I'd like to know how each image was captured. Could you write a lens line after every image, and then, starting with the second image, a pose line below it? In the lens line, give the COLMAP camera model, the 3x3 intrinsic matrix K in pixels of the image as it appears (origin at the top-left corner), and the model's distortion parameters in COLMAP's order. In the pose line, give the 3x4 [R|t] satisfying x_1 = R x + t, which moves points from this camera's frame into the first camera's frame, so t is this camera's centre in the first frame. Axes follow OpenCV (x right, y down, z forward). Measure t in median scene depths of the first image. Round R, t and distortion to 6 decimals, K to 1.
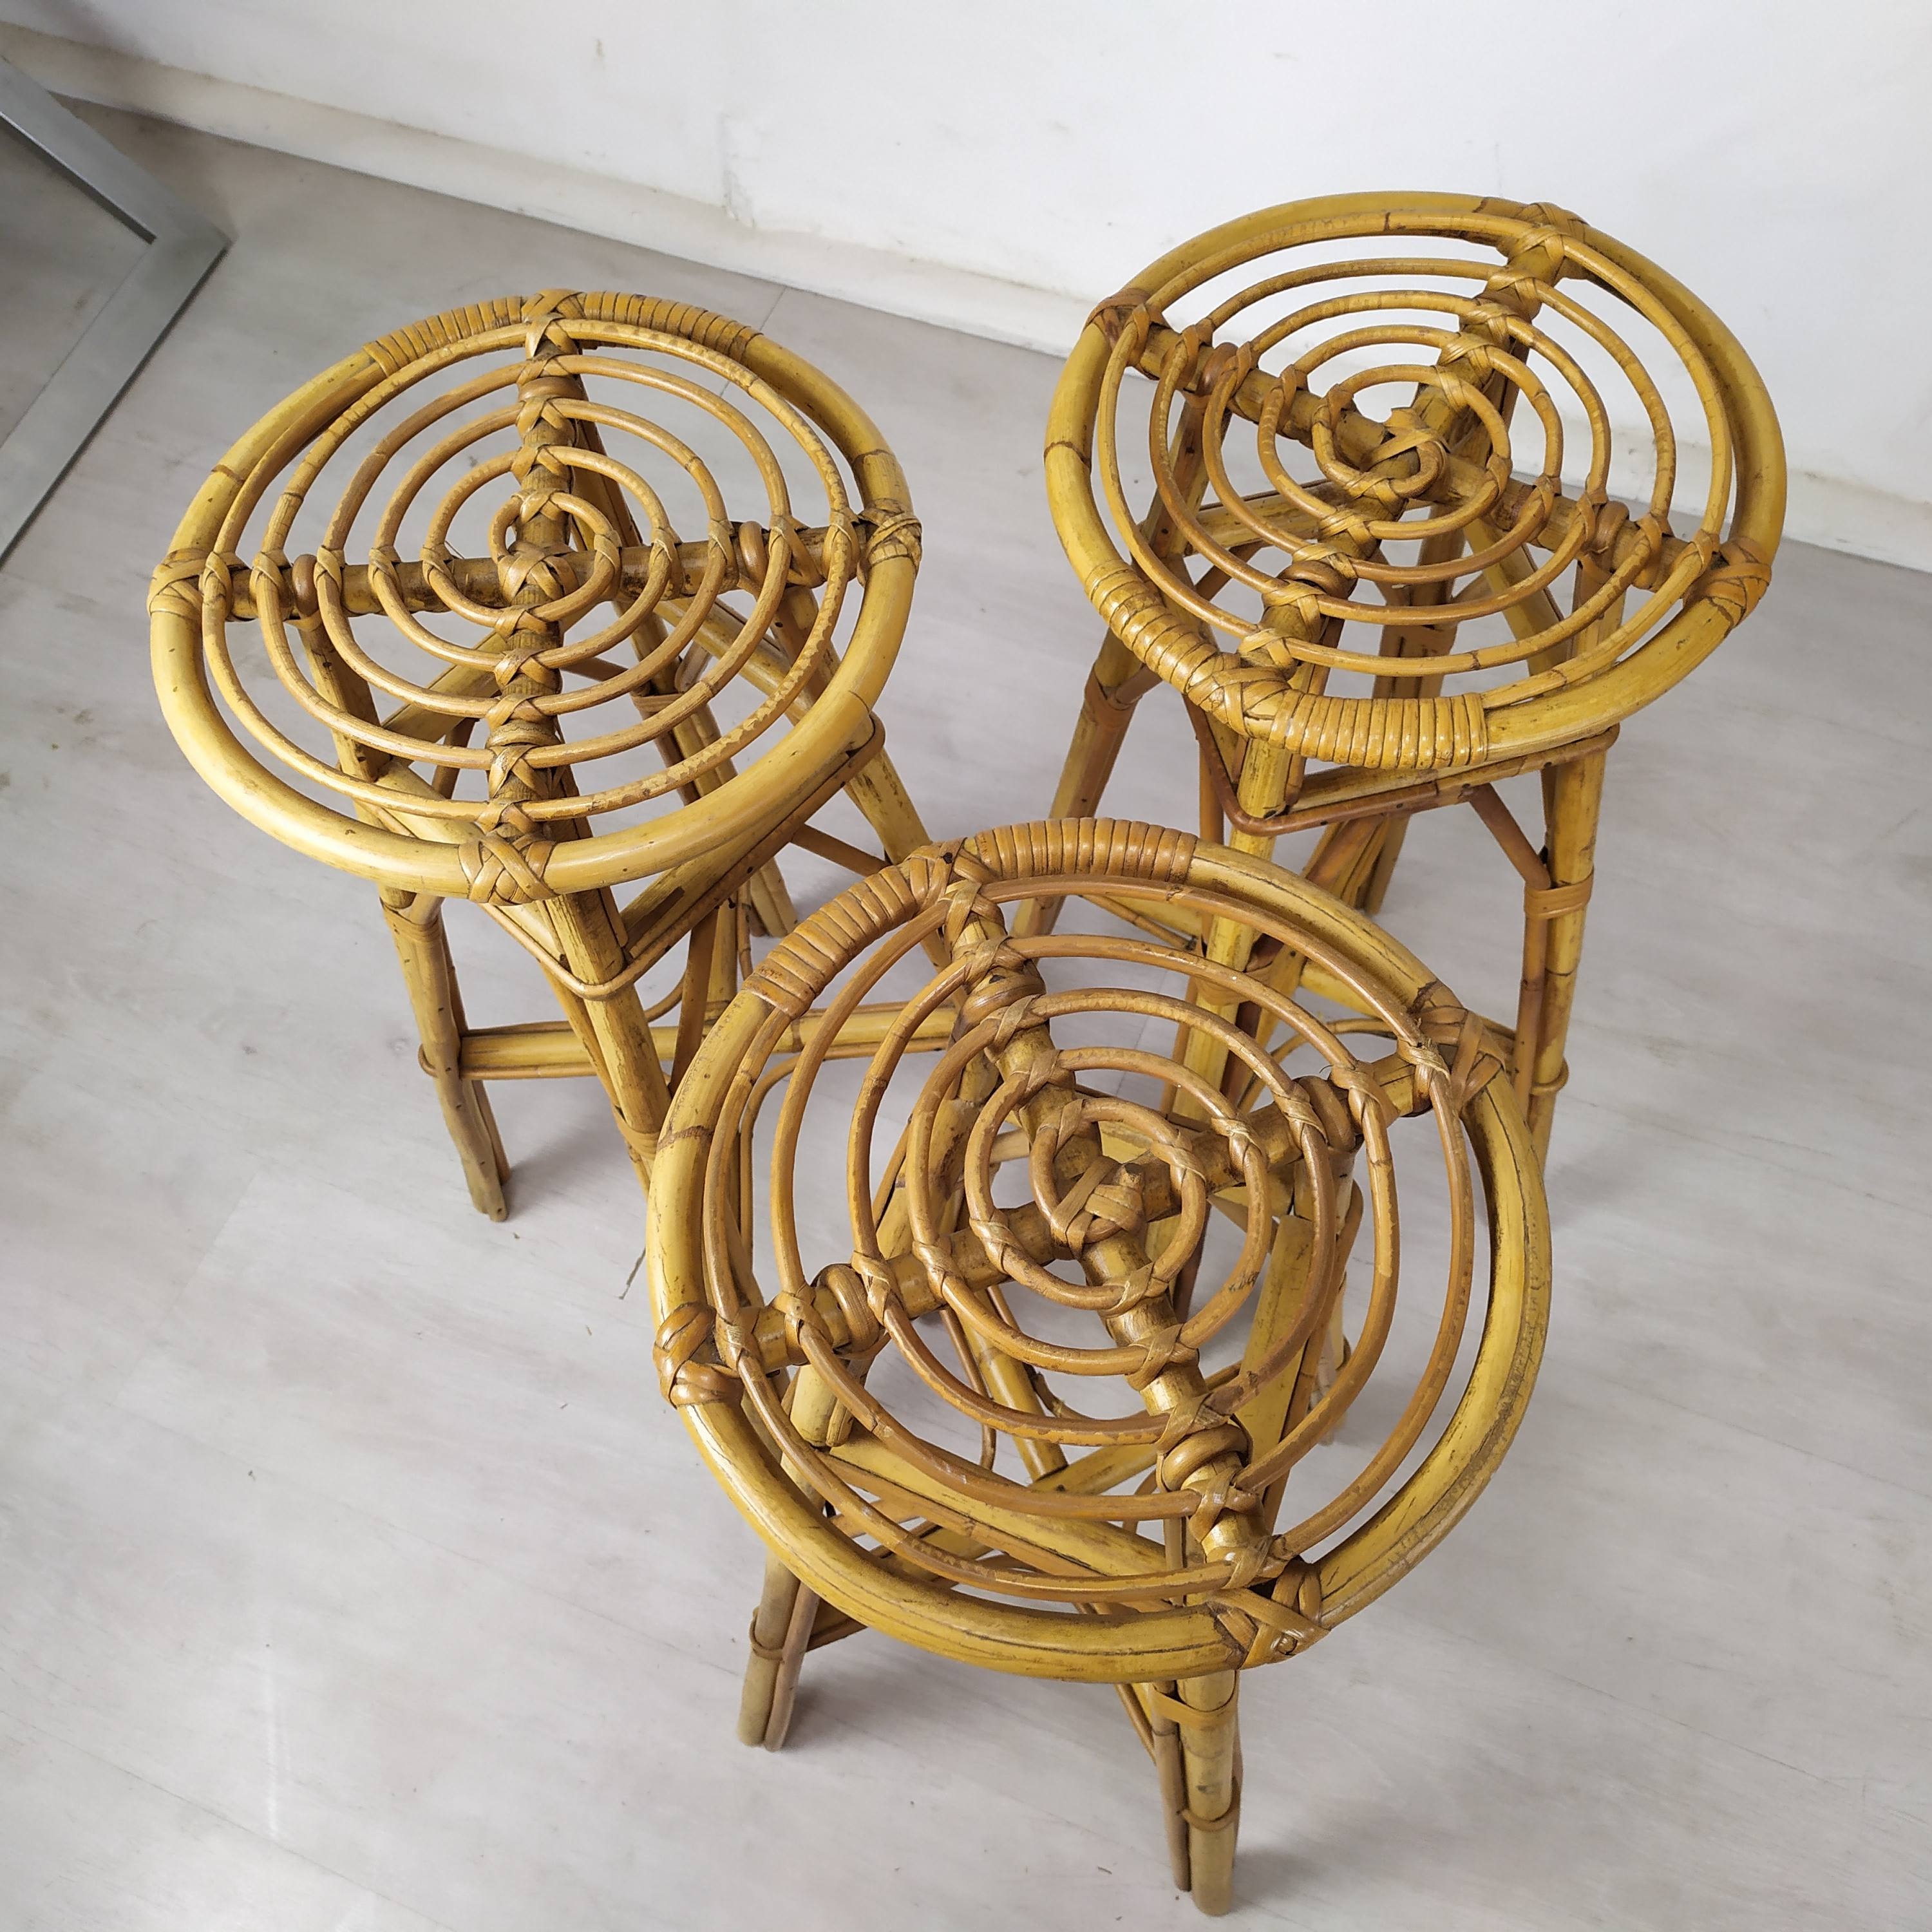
lens RADIAL K [[1954.8, 0, 972.7], [0, 1954.8, 962.5], [0, 0, 1]] dist [0.045493, 0.000000]
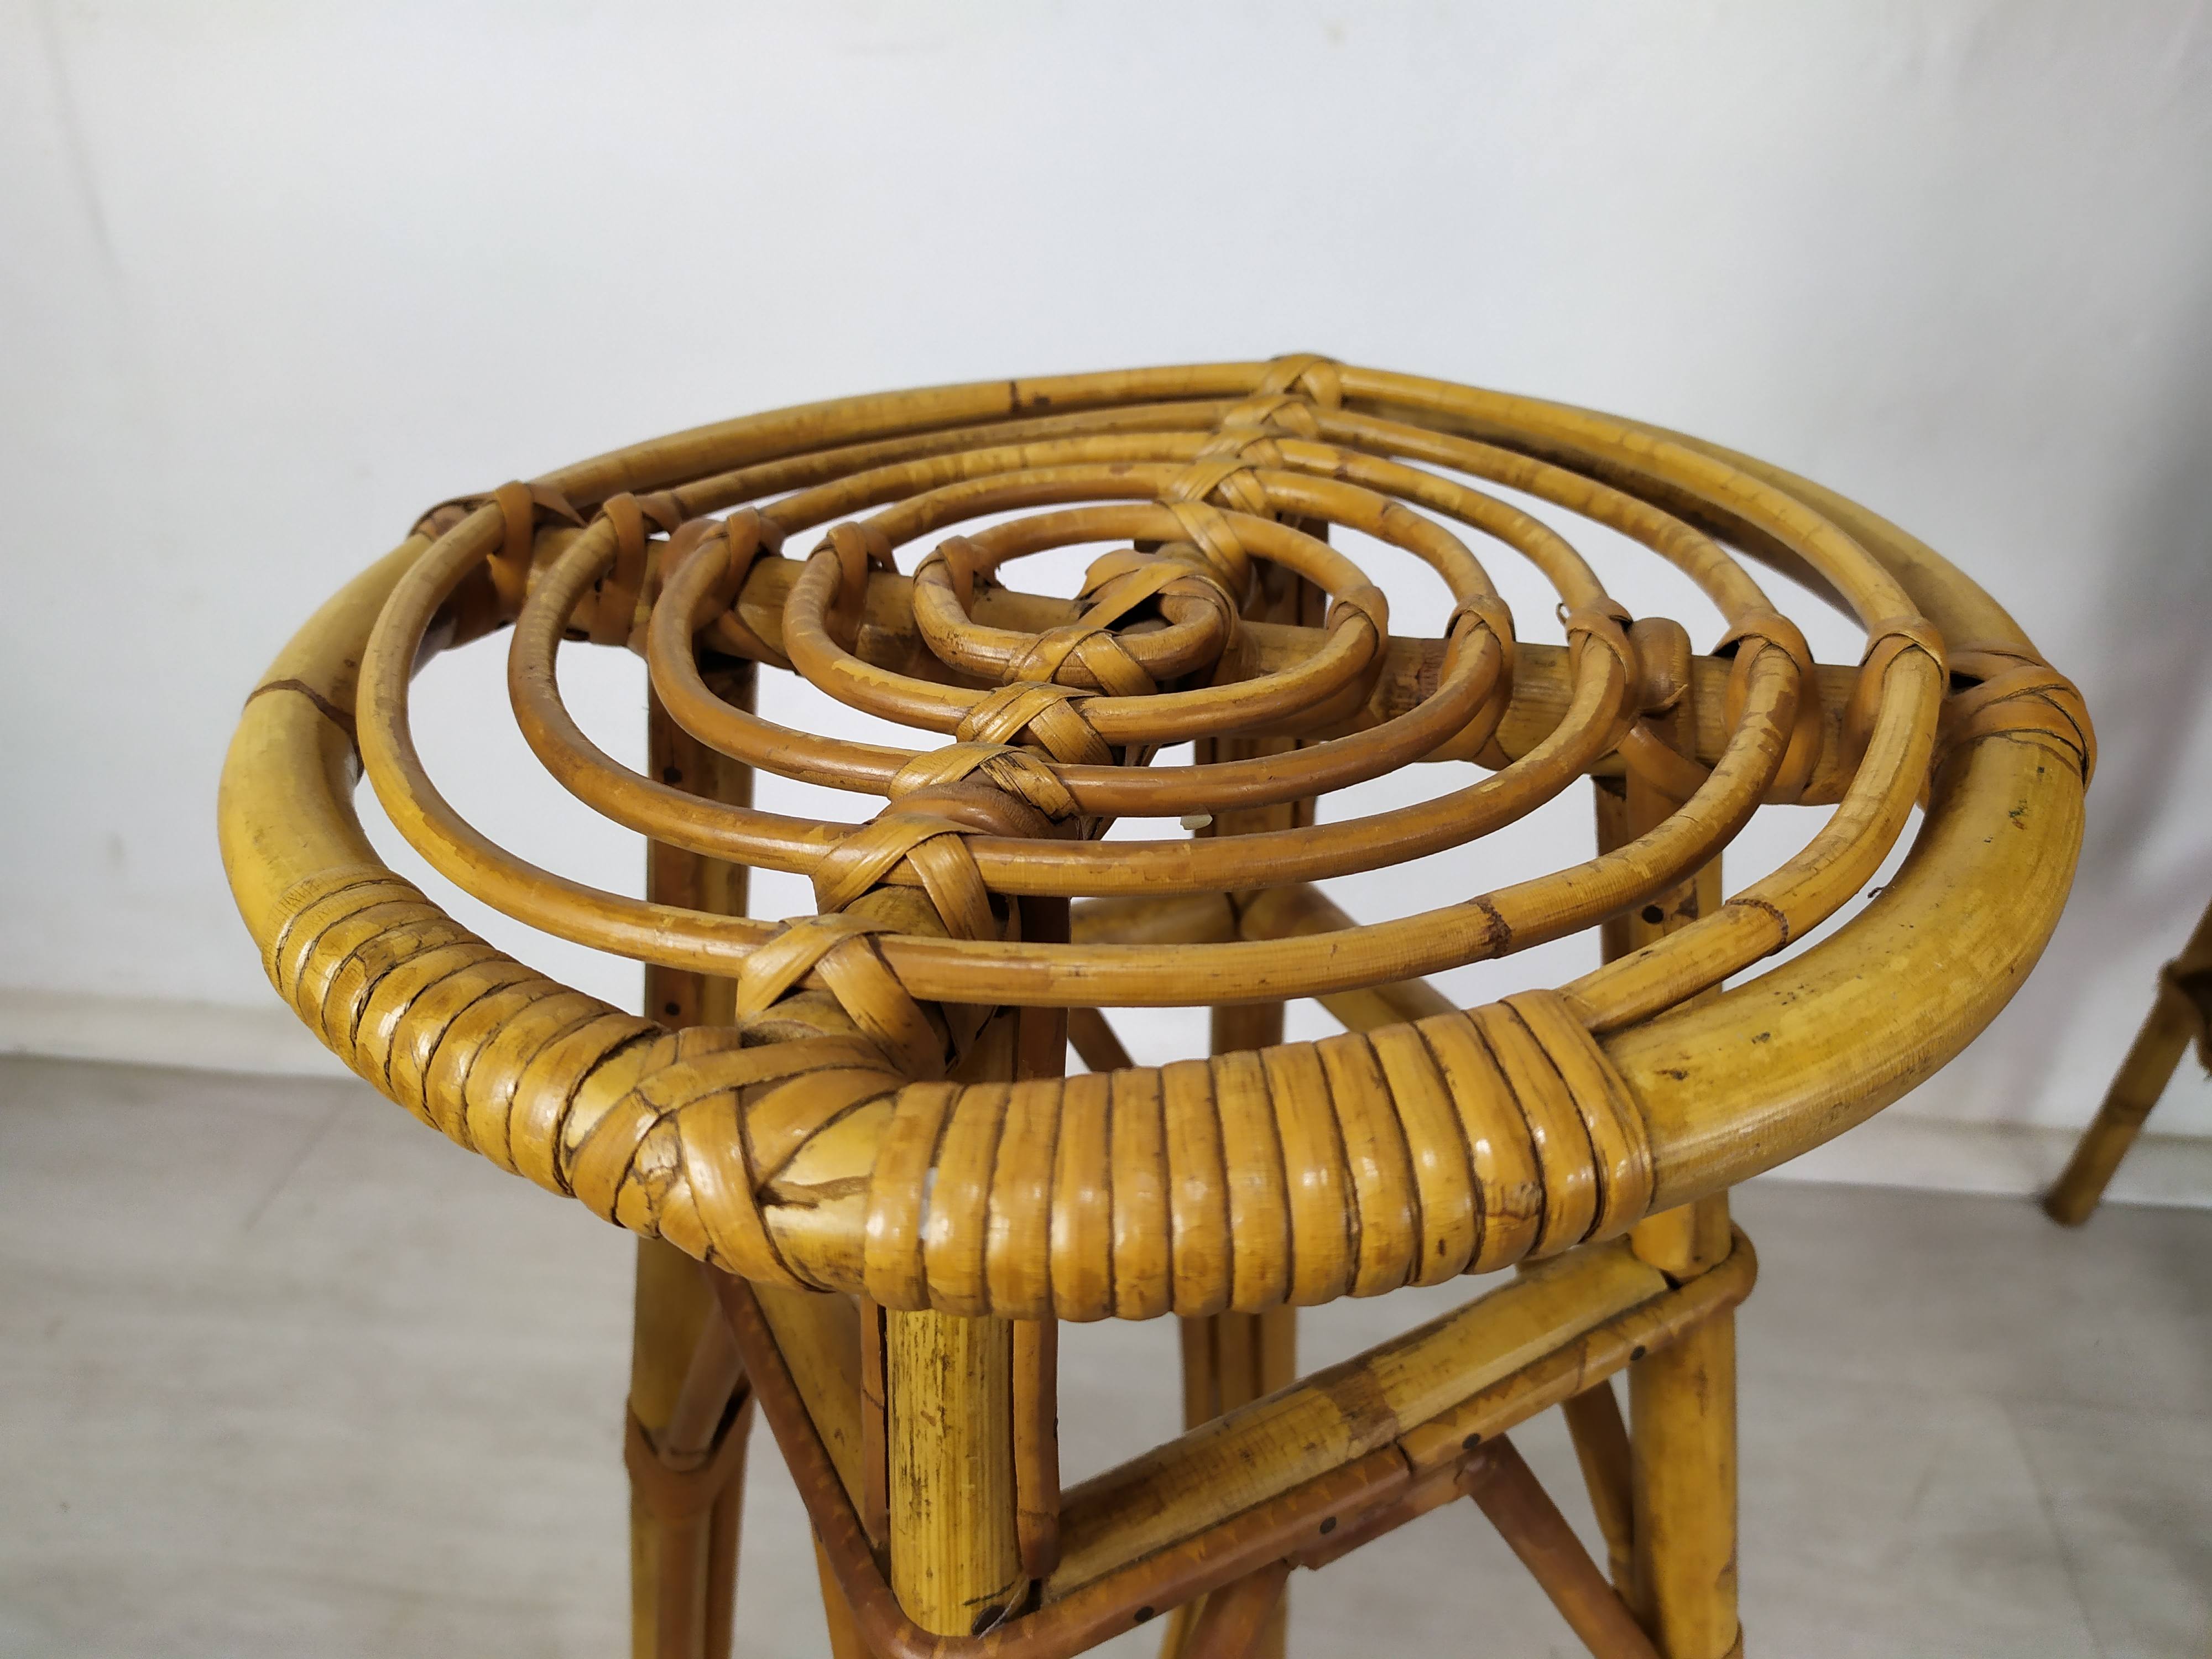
lens RADIAL K [[1705.7, 0, 1111.2], [0, 1705.7, 838.7], [0, 0, 1]] dist [0.002276, -0.006582]
pose [[0.969307, -0.103226, 0.223135, 0.124434], [0.204608, 0.841891, -0.499354, -0.037888], [-0.136309, 0.529682, 0.837172, 0.696183]]
